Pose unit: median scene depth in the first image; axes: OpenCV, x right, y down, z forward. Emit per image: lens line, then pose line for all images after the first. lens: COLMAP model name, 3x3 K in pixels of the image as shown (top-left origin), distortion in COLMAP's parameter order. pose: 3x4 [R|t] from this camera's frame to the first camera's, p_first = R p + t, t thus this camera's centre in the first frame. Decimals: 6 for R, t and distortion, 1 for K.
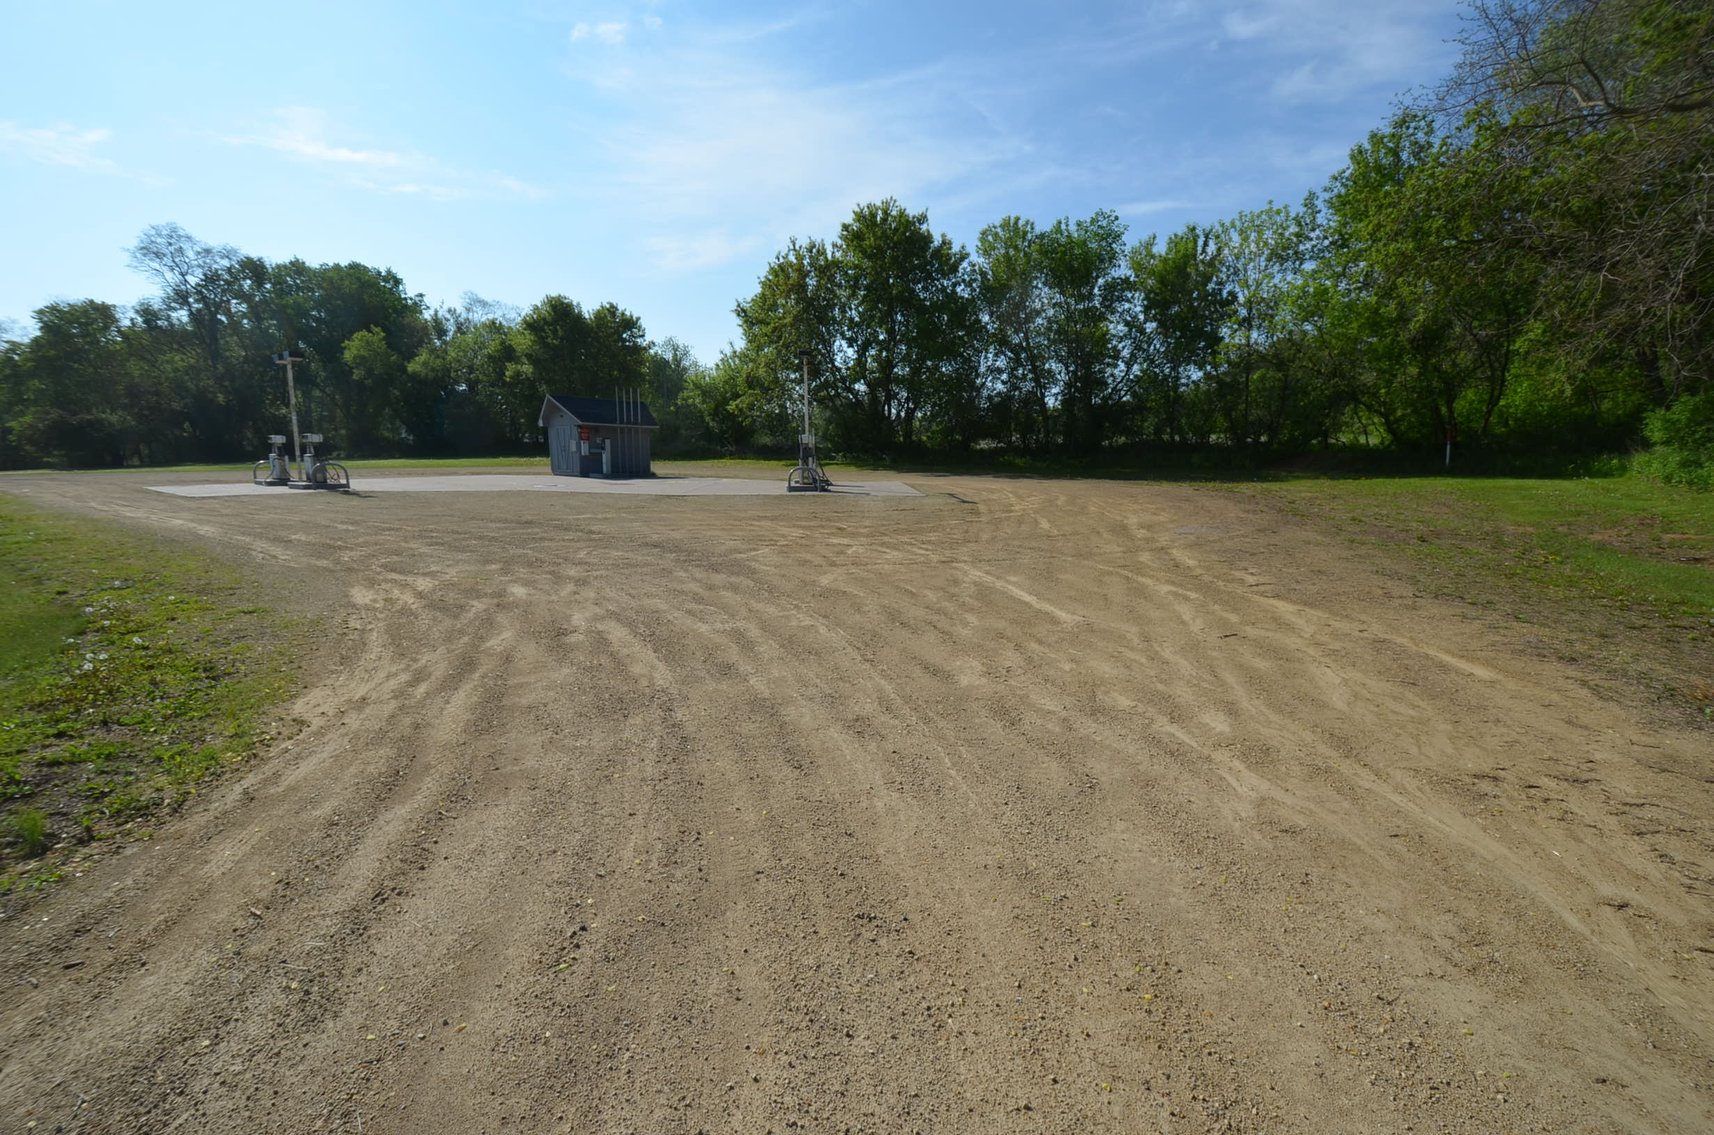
lens RADIAL K [[735.7, 0, 866.0], [0, 735.7, 601.5], [0, 0, 1]] dist [0.001284, -0.016929]
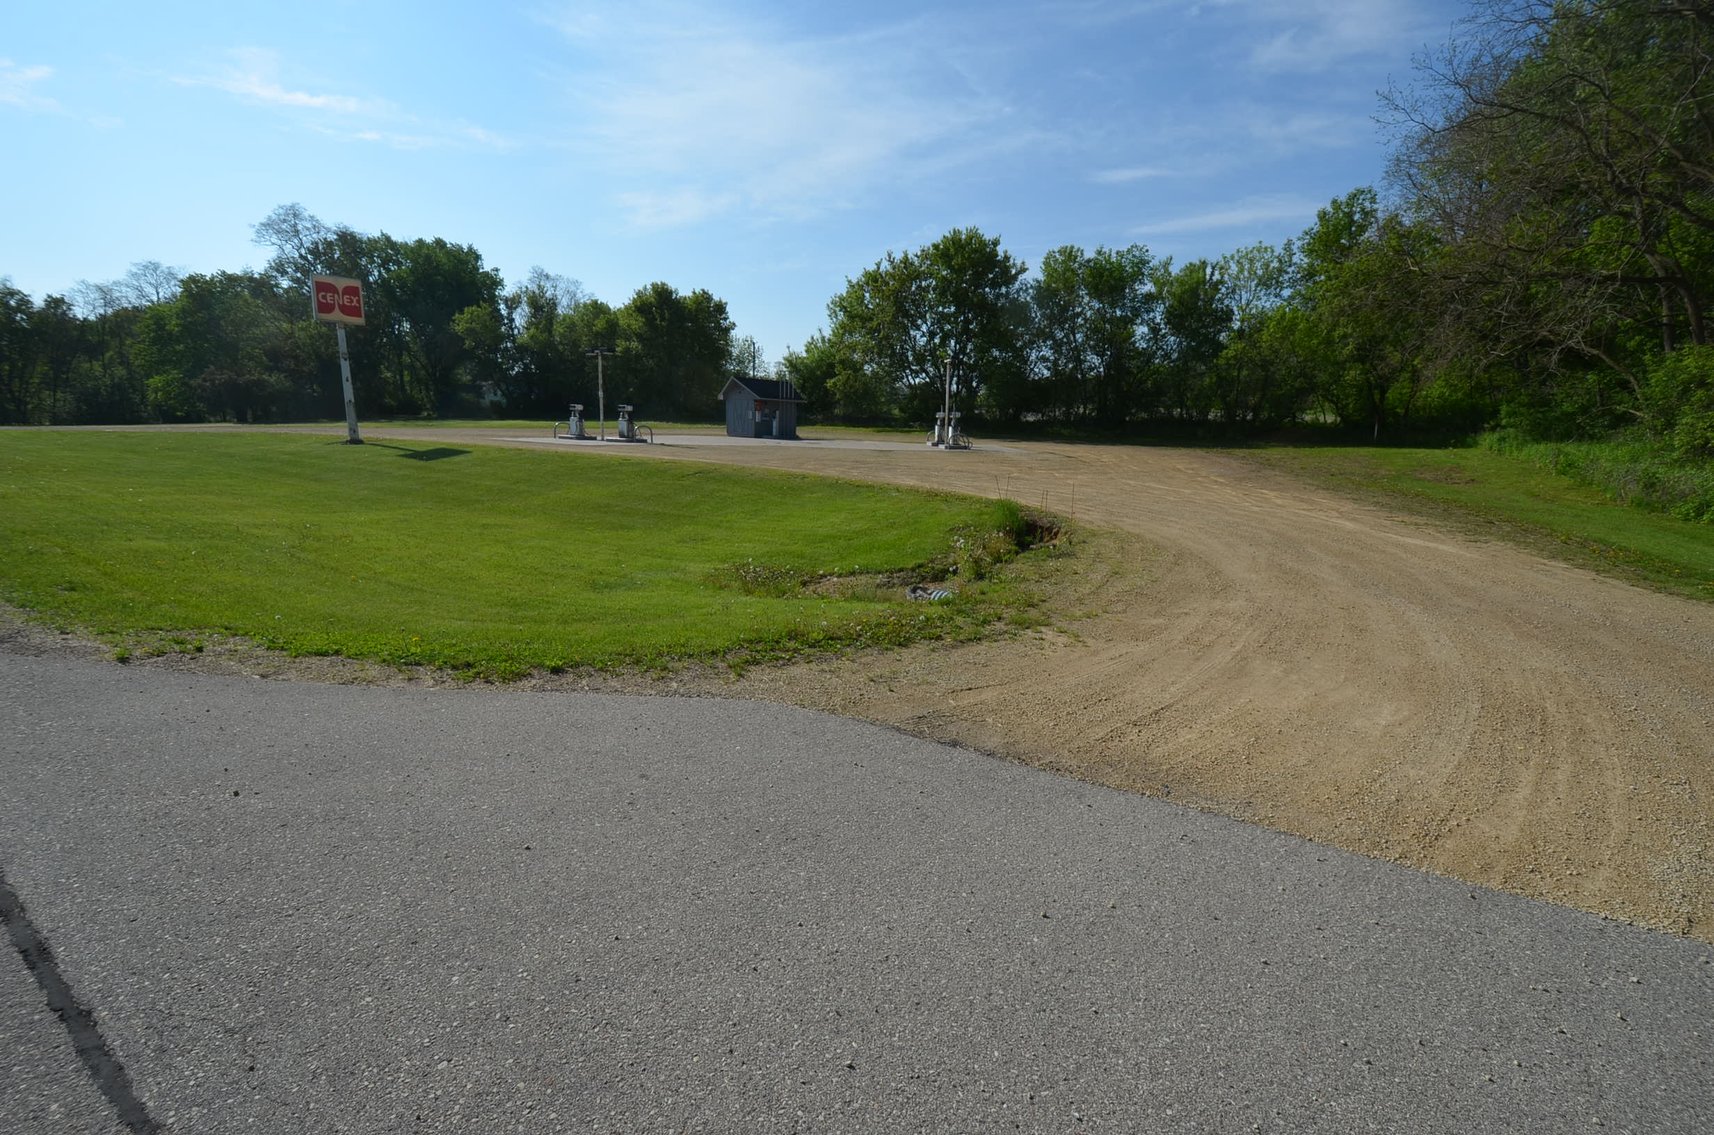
lens RADIAL K [[735.7, 0, 866.0], [0, 735.7, 601.5], [0, 0, 1]] dist [0.001284, -0.016929]
pose [[0.999201, 0.006648, 0.039421, -0.199486], [-0.008335, 0.999050, 0.042783, 0.060448], [-0.039099, -0.043077, 0.998306, -0.314635]]
